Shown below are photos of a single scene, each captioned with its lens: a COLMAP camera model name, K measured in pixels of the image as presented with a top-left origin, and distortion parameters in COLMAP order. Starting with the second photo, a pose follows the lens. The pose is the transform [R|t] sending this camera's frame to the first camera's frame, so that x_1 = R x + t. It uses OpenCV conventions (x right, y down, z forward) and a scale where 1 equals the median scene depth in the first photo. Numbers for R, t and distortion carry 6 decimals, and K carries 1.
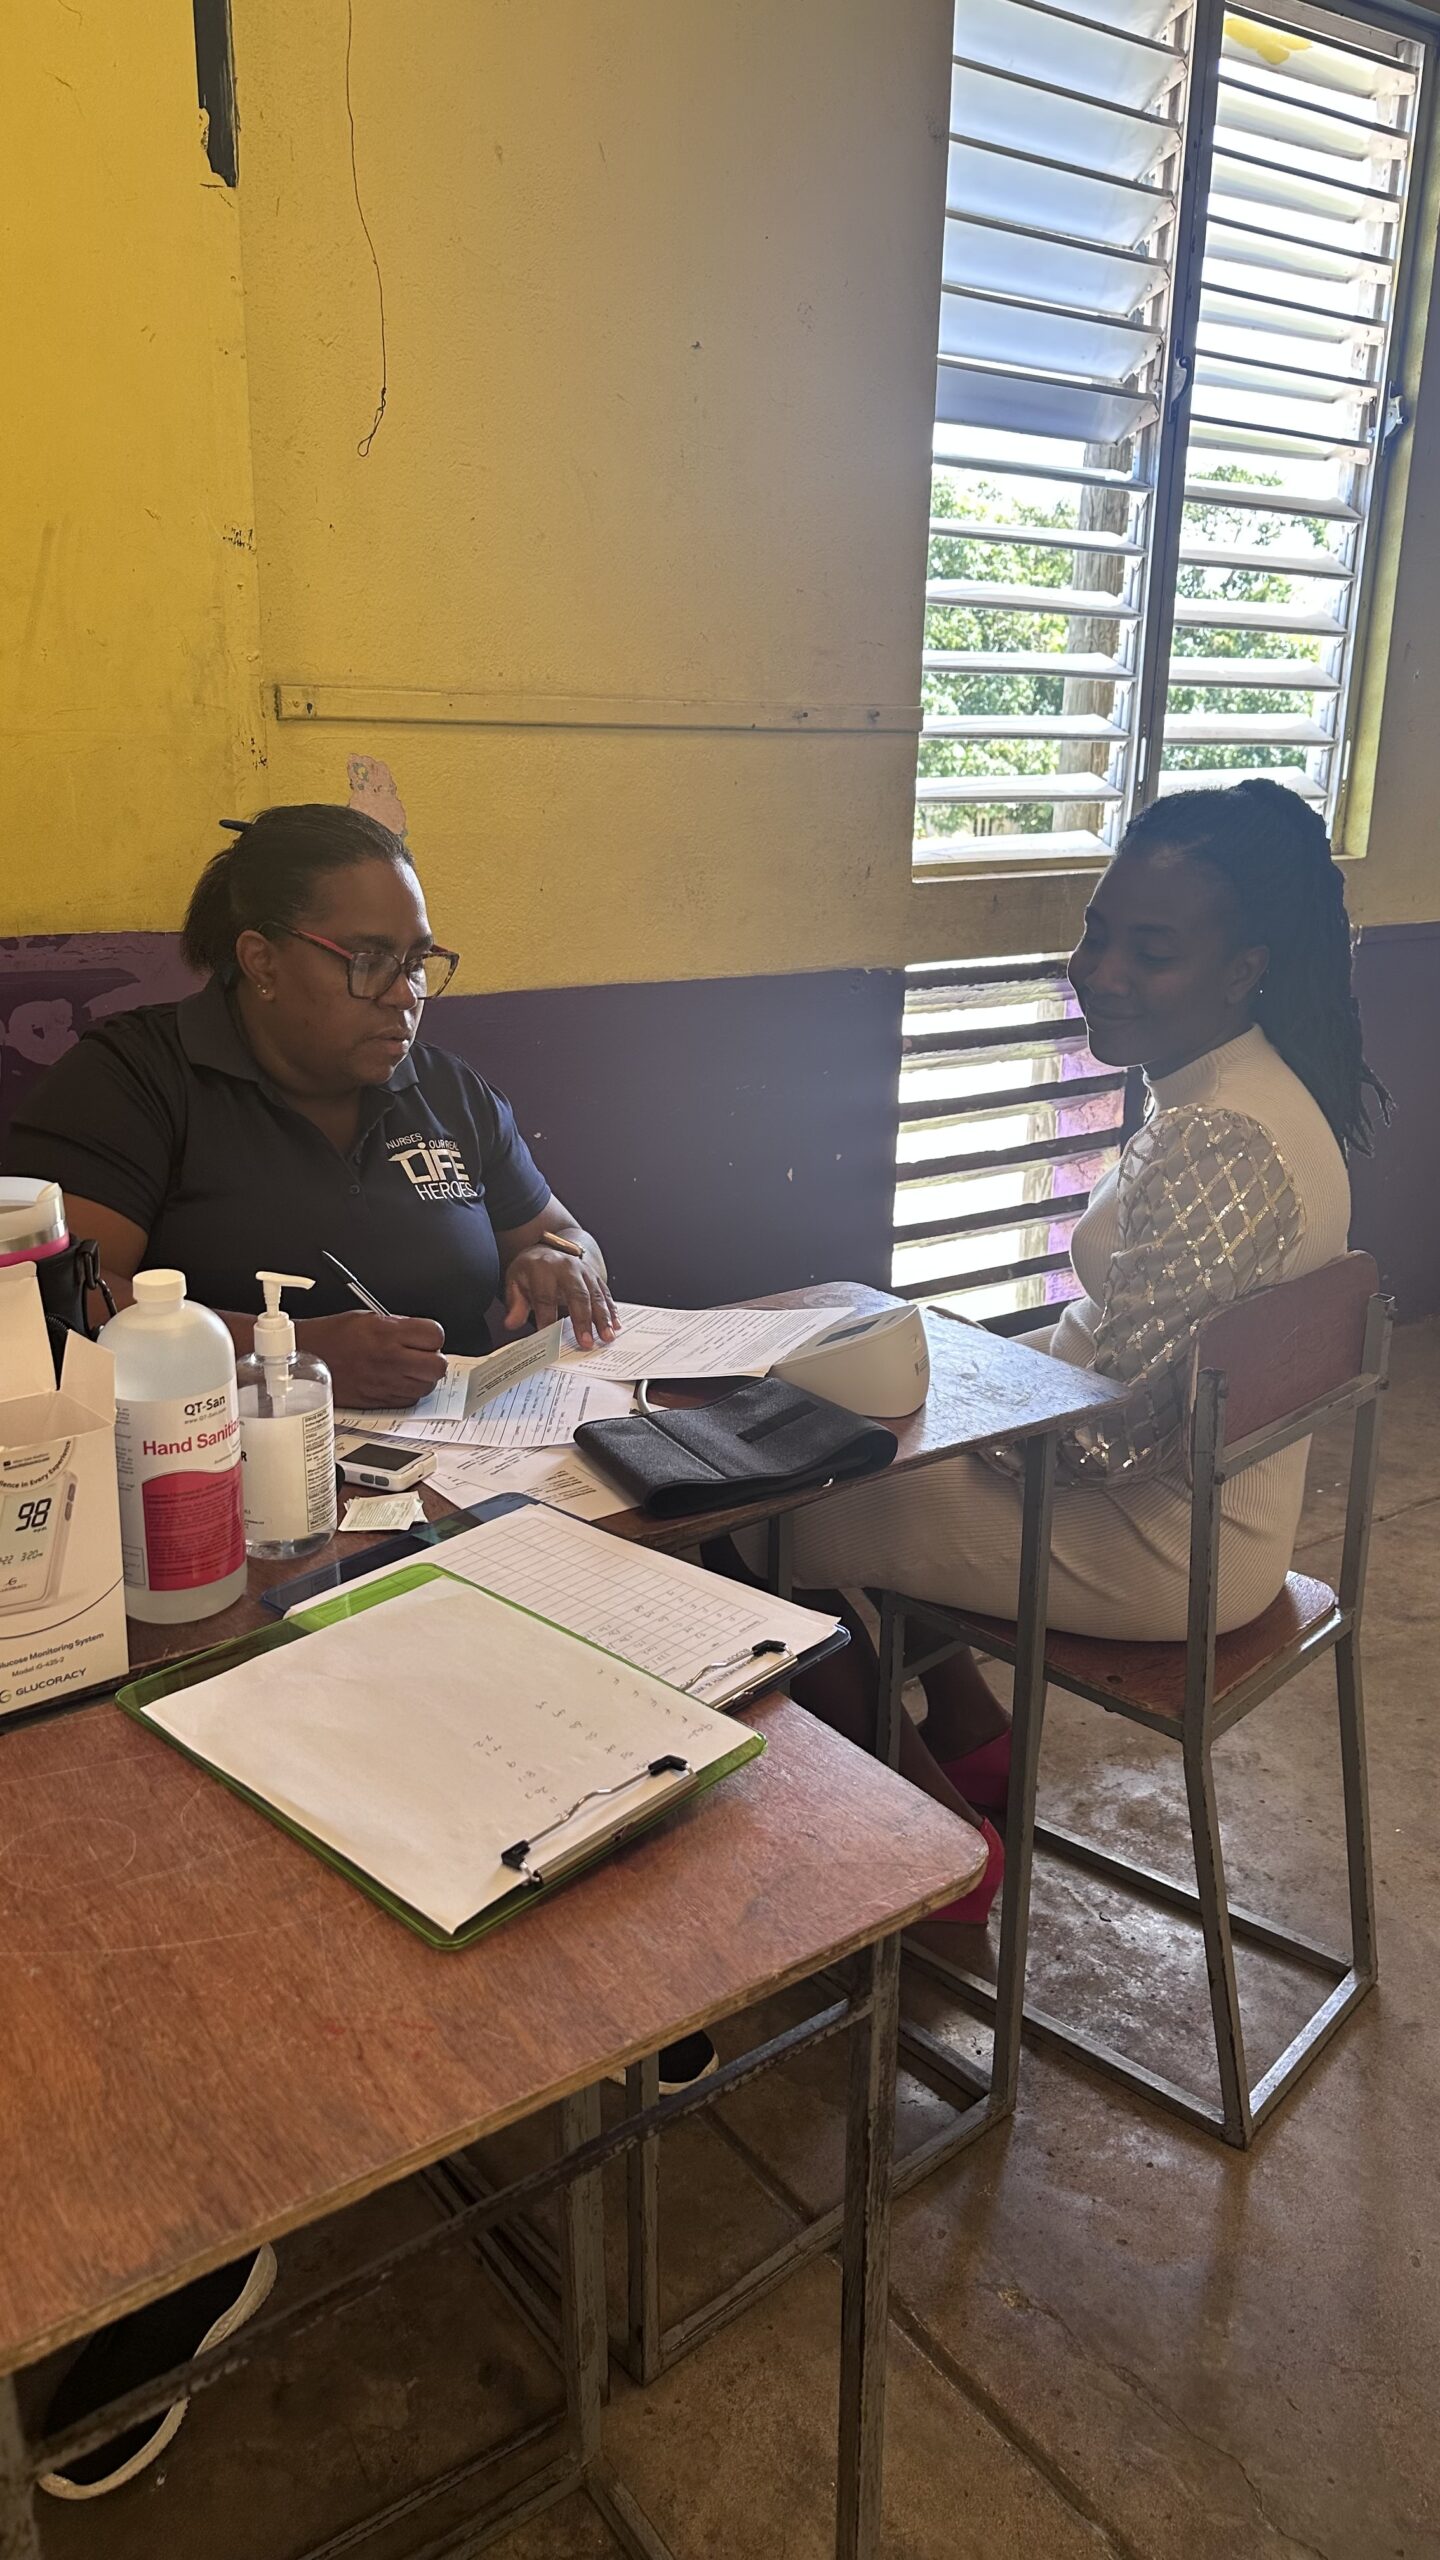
lens RADIAL K [[1763.9, 0, 720.0], [0, 1763.9, 1280.0], [0, 0, 1]] dist [0.052090, -0.052633]
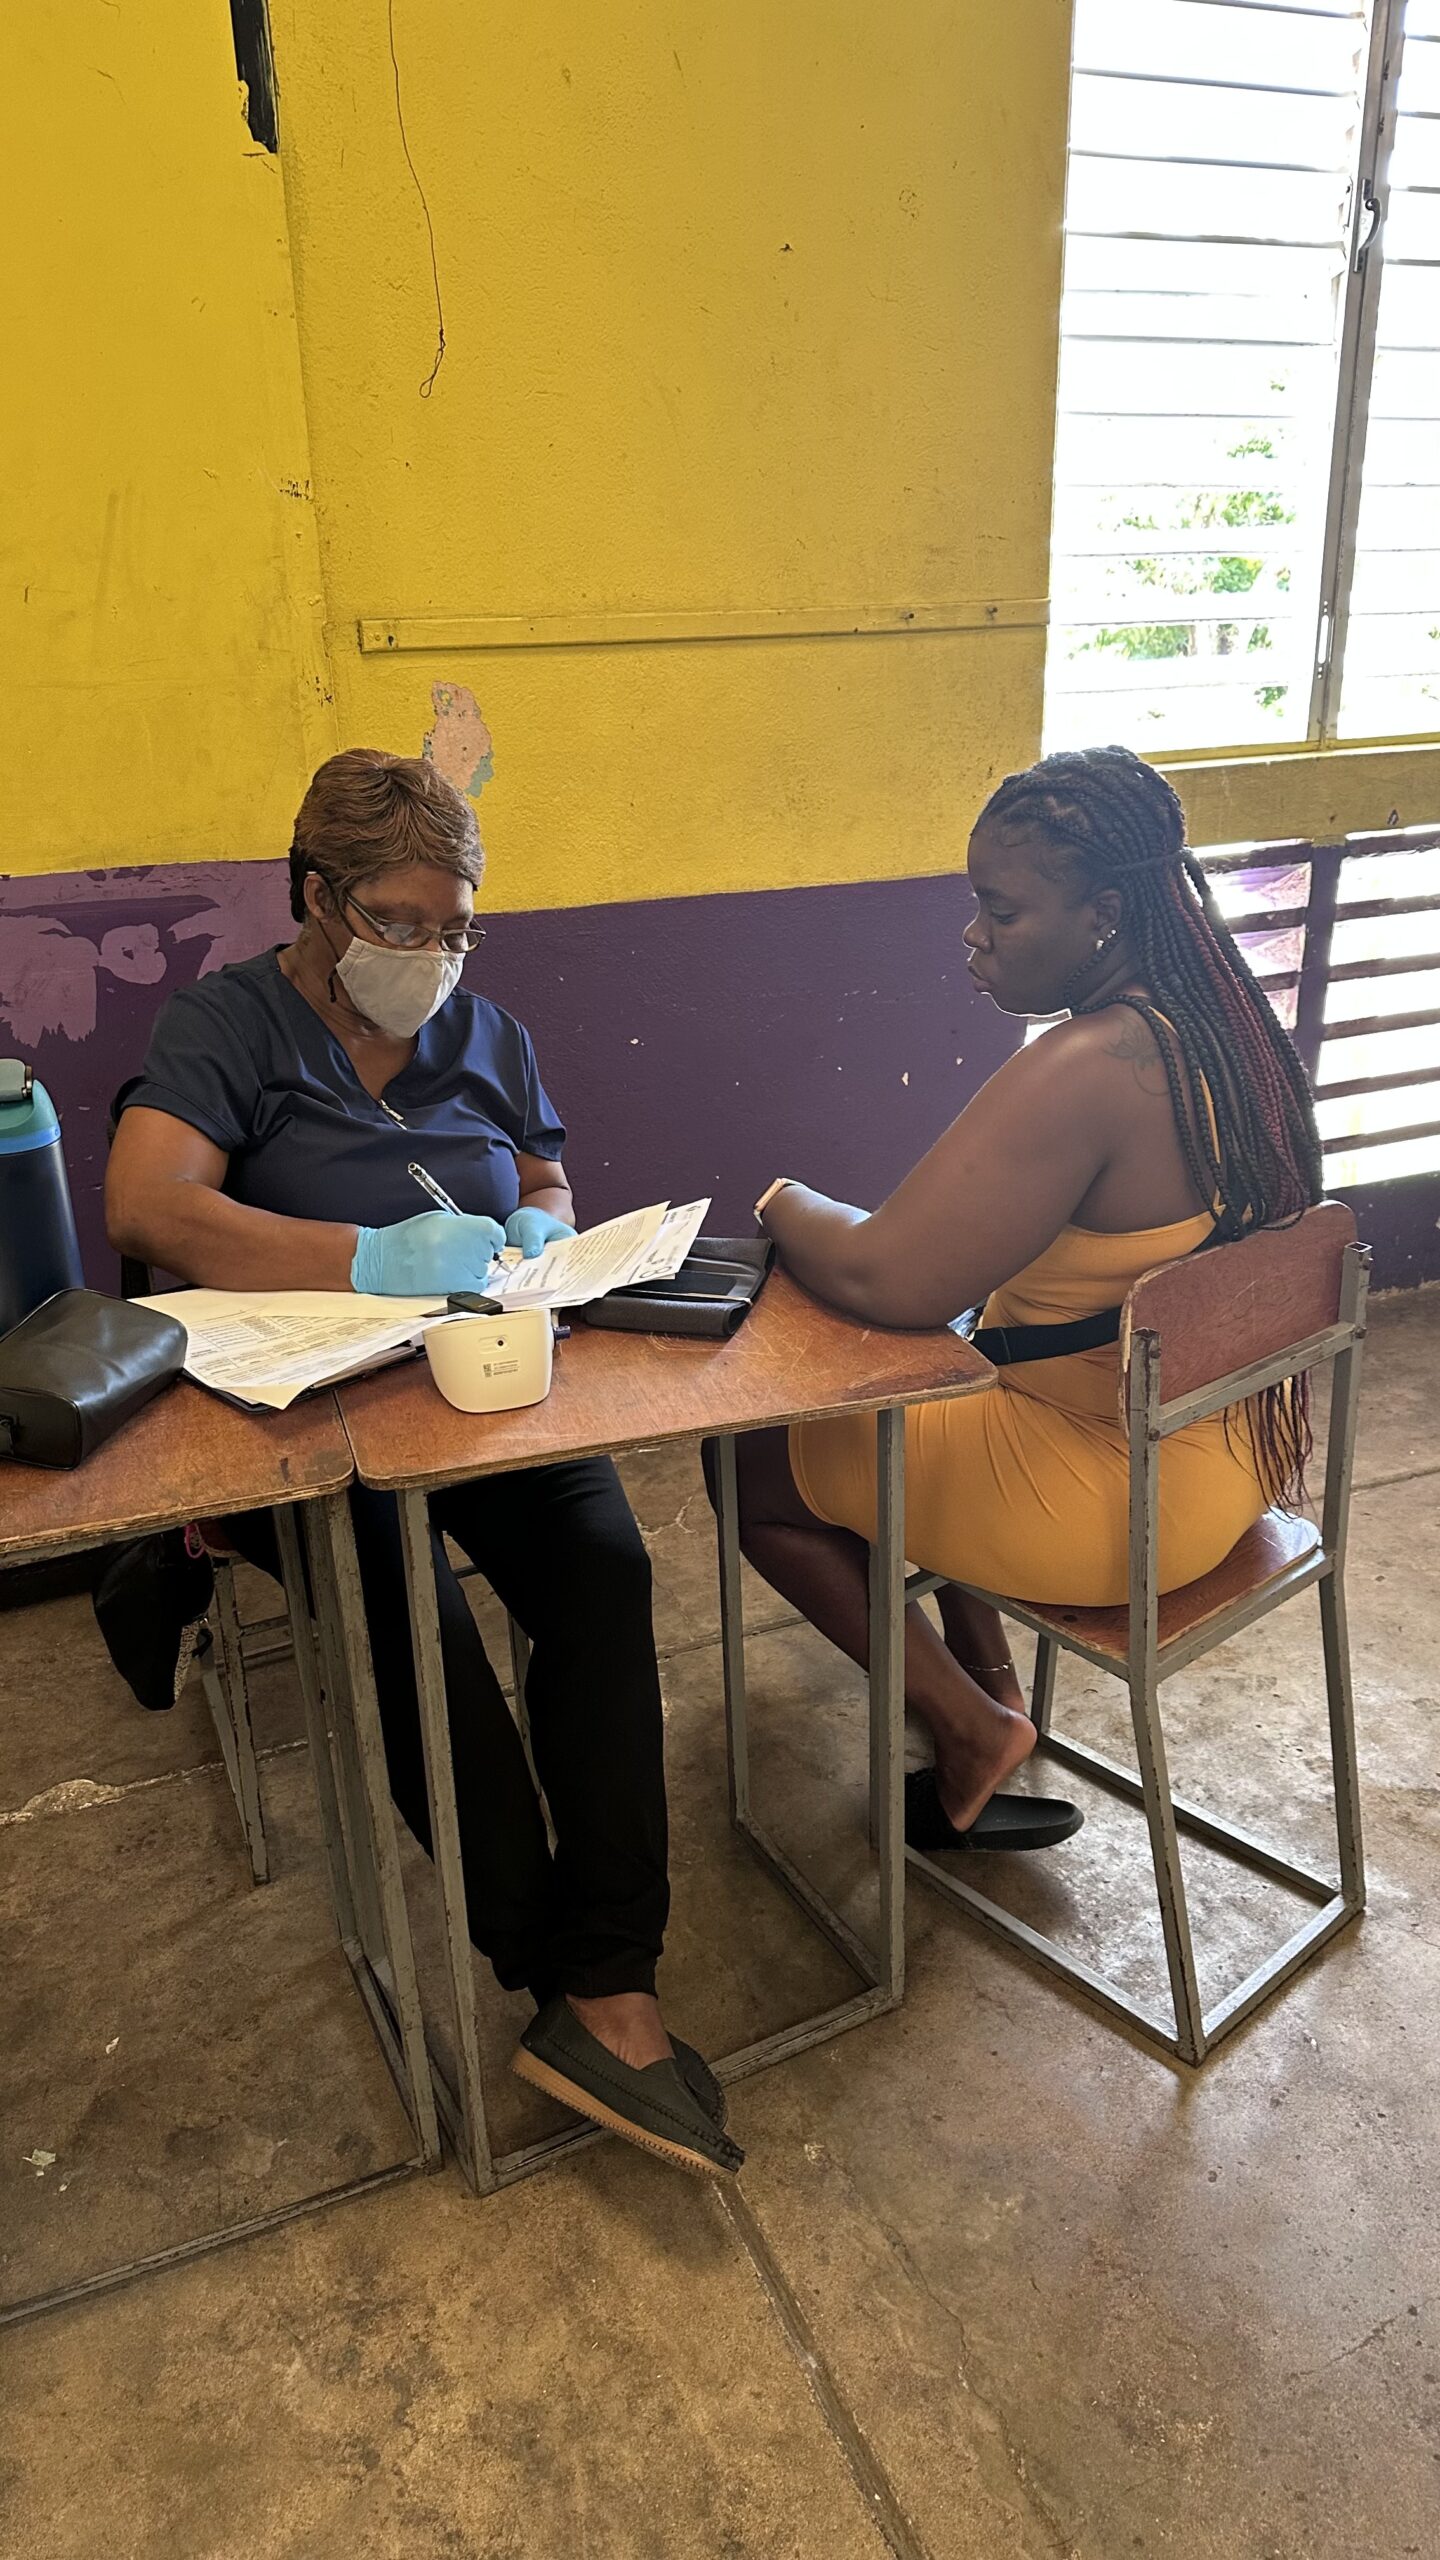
lens RADIAL K [[1746.0, 0, 729.9], [0, 1746.0, 1290.6], [0, 0, 1]] dist [0.027171, -0.031466]
pose [[0.977238, 0.050796, -0.205975, 0.221838], [-0.030919, 0.994647, 0.098598, -0.047929], [0.209881, -0.089985, 0.973577, -0.016627]]
